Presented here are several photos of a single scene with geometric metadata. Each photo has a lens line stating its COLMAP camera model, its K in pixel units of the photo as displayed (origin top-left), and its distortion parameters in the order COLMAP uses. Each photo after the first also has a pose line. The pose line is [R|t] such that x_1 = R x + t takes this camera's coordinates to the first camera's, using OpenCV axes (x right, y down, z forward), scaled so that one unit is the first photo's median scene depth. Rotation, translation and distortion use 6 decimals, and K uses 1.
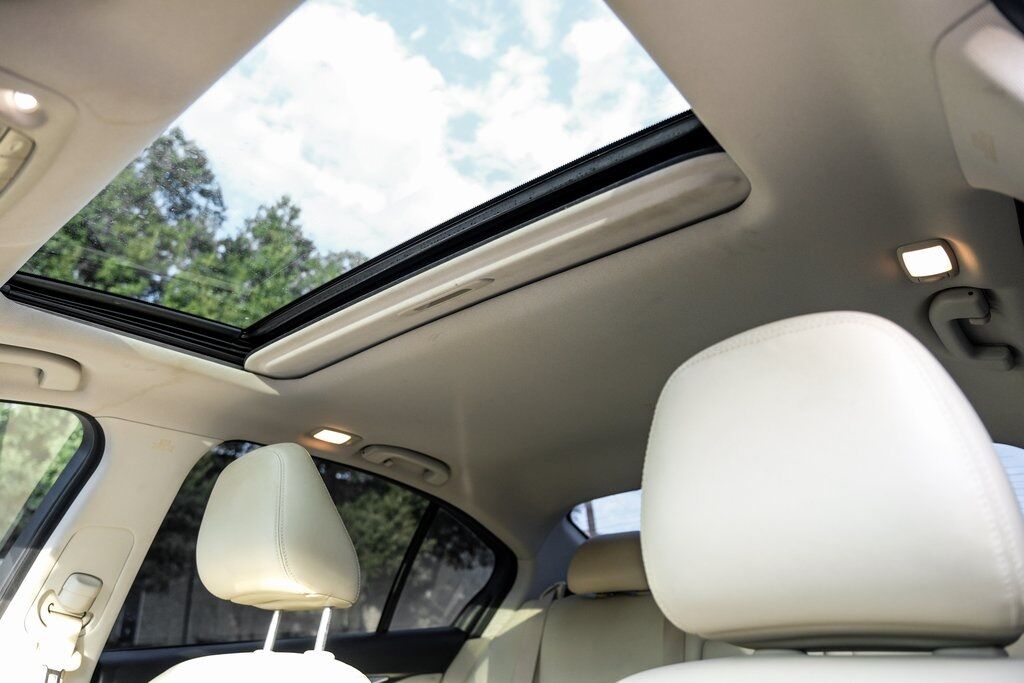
lens RADIAL K [[709.5, 0, 509.0], [0, 709.5, 358.3], [0, 0, 1]] dist [-0.027776, -0.000138]
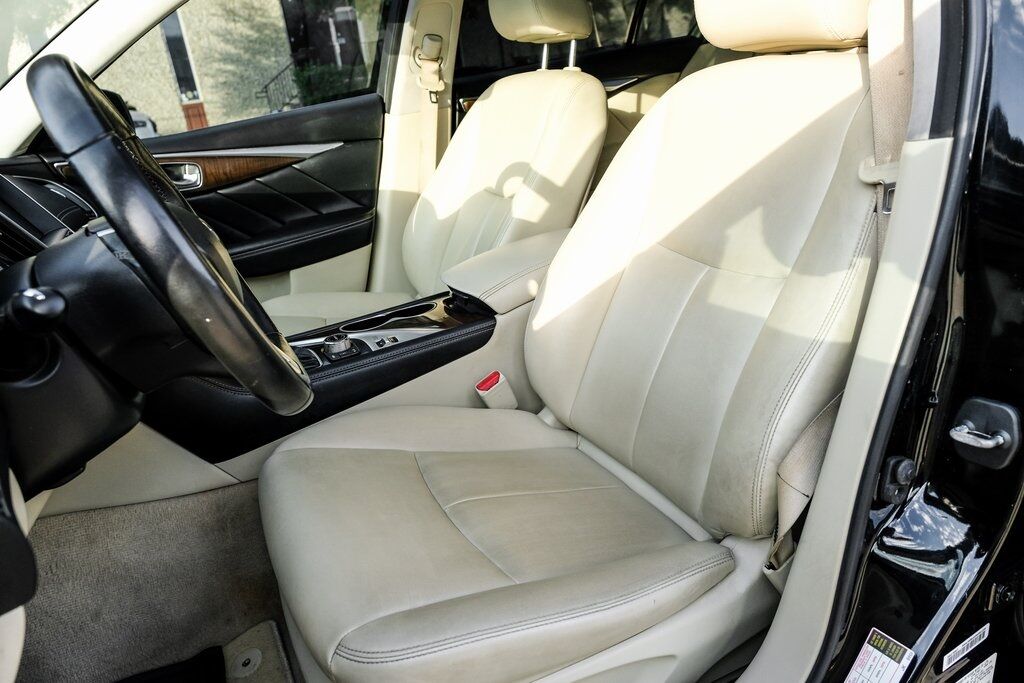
lens RADIAL K [[709.5, 0, 509.0], [0, 709.5, 358.3], [0, 0, 1]] dist [-0.027776, -0.000138]
pose [[0.916225, 0.079770, -0.392644, 0.284468], [0.227863, 0.702327, 0.674400, -0.241057], [0.329561, -0.707371, 0.625313, -0.535068]]
